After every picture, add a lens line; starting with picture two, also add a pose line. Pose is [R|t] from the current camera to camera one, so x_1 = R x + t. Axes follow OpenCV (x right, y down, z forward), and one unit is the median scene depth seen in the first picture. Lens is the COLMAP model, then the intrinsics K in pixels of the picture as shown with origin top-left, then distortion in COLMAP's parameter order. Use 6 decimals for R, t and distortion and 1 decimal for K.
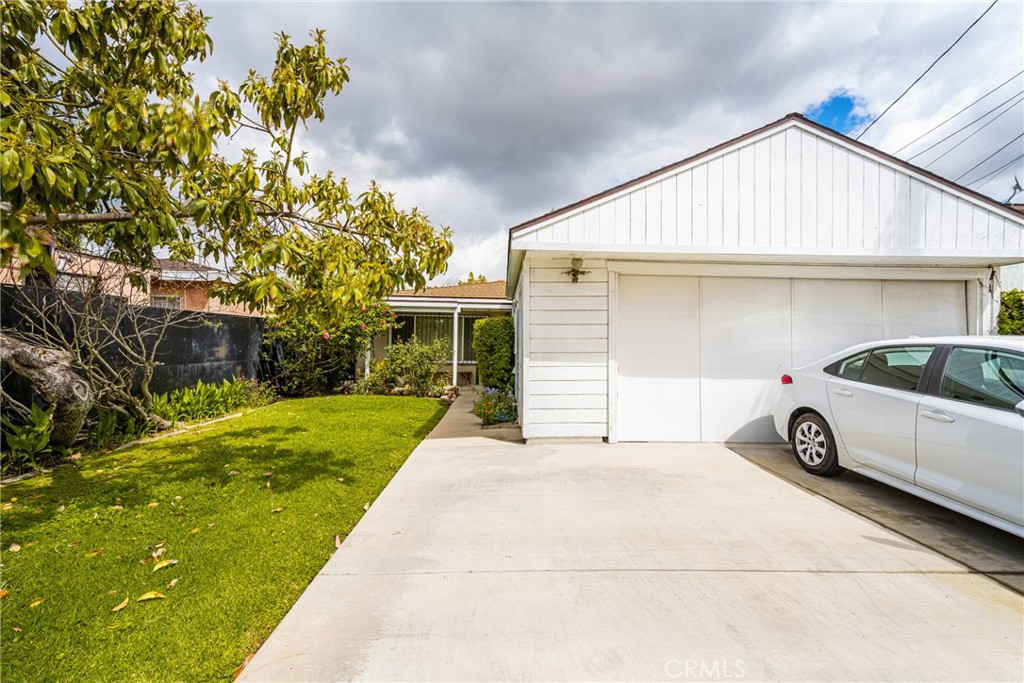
lens RADIAL K [[430.7, 0, 511.3], [0, 430.7, 343.4], [0, 0, 1]] dist [0.002139, 0.000079]
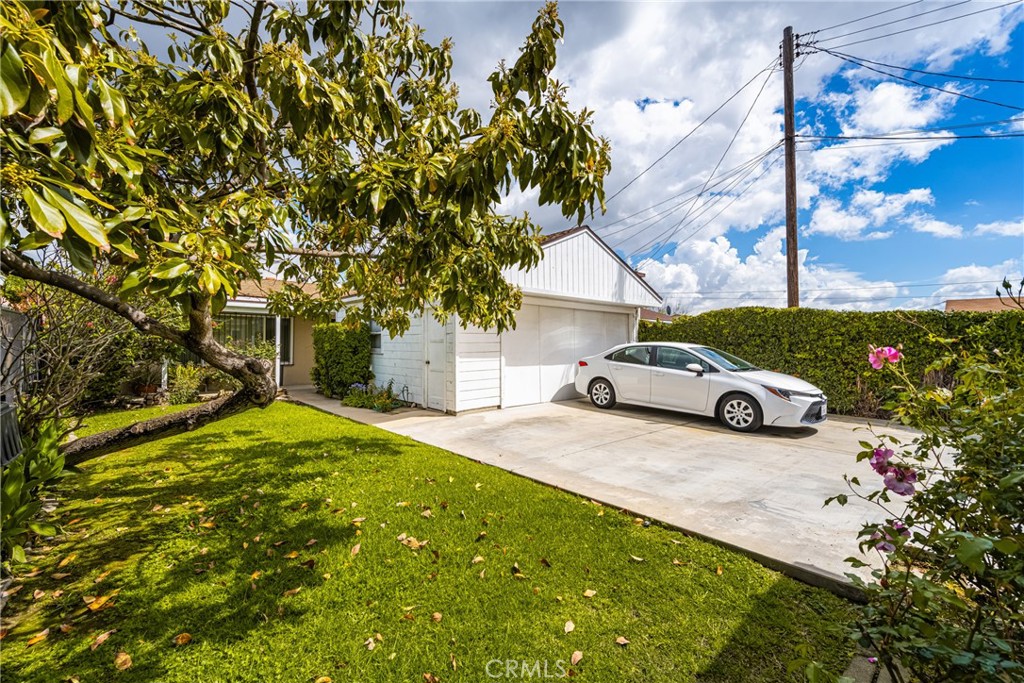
lens RADIAL K [[430.7, 0, 511.5], [0, 430.7, 340.2], [0, 0, 1]] dist [0.002139, 0.000079]
pose [[0.748552, -0.002044, 0.663073, -0.868288], [0.002403, 0.999997, 0.000370, -0.021590], [-0.663072, 0.001316, 0.748554, -0.216924]]
